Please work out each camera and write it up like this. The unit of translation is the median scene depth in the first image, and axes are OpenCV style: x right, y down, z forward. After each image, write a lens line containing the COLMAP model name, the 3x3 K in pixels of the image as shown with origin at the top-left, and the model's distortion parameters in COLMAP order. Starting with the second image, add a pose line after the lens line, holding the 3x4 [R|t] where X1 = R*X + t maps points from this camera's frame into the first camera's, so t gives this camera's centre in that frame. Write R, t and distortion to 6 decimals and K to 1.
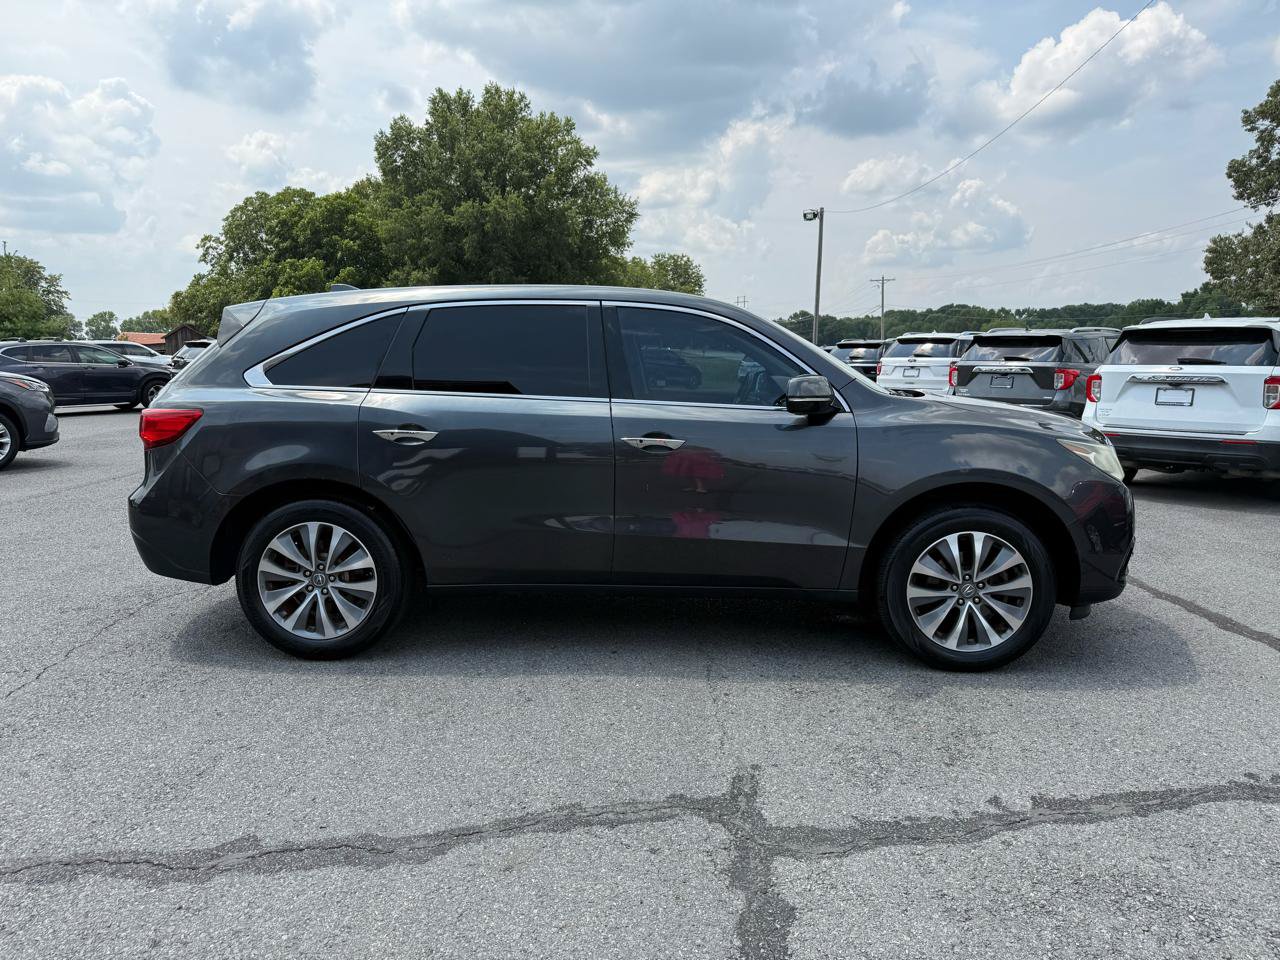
lens RADIAL K [[914.3, 0, 642.8], [0, 914.3, 475.5], [0, 0, 1]] dist [0.023534, -0.017754]
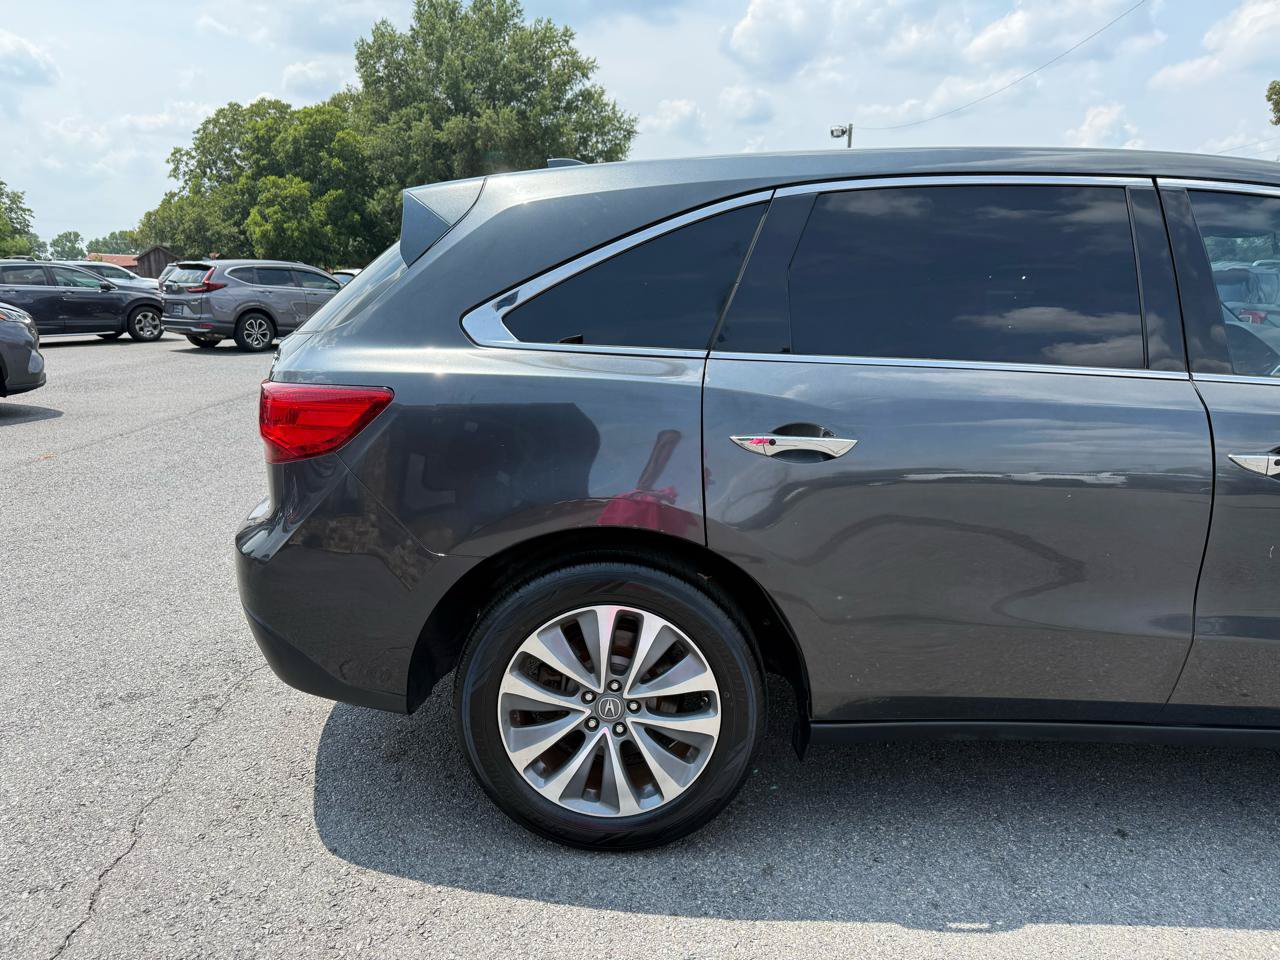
lens RADIAL K [[914.3, 0, 634.1], [0, 914.3, 481.9], [0, 0, 1]] dist [0.023534, -0.017754]
pose [[0.999854, 0.007733, 0.015262, -0.050784], [-0.008957, 0.996608, 0.081804, -0.008930], [-0.014577, -0.081928, 0.996532, 0.070039]]
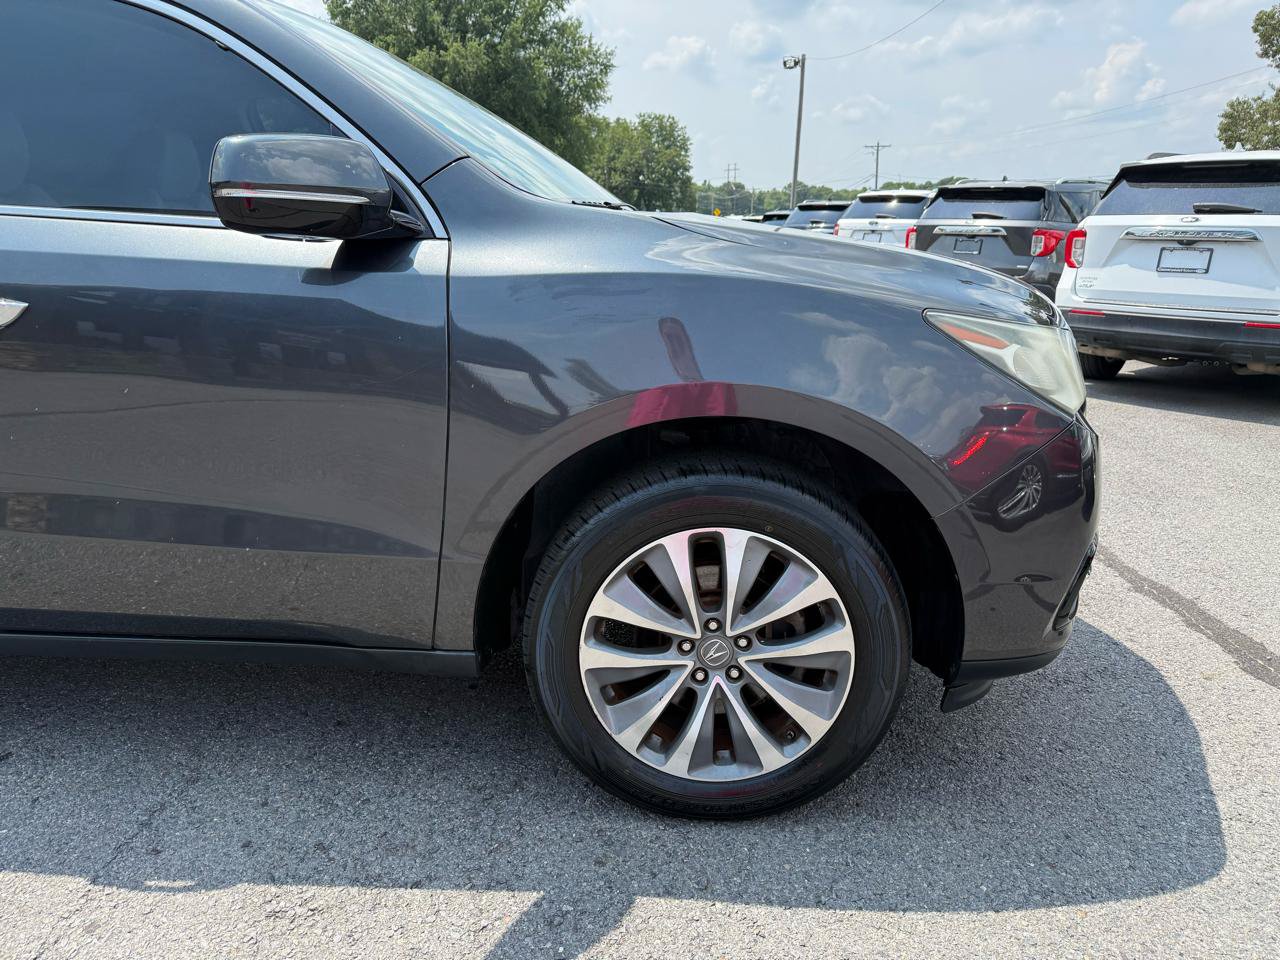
lens RADIAL K [[914.3, 0, 643.0], [0, 914.3, 466.5], [0, 0, 1]] dist [0.023534, -0.017754]
pose [[0.999914, 0.009987, 0.008526, 0.051571], [-0.010966, 0.992248, 0.123788, -0.003639], [-0.007224, -0.123871, 0.992272, 0.092282]]
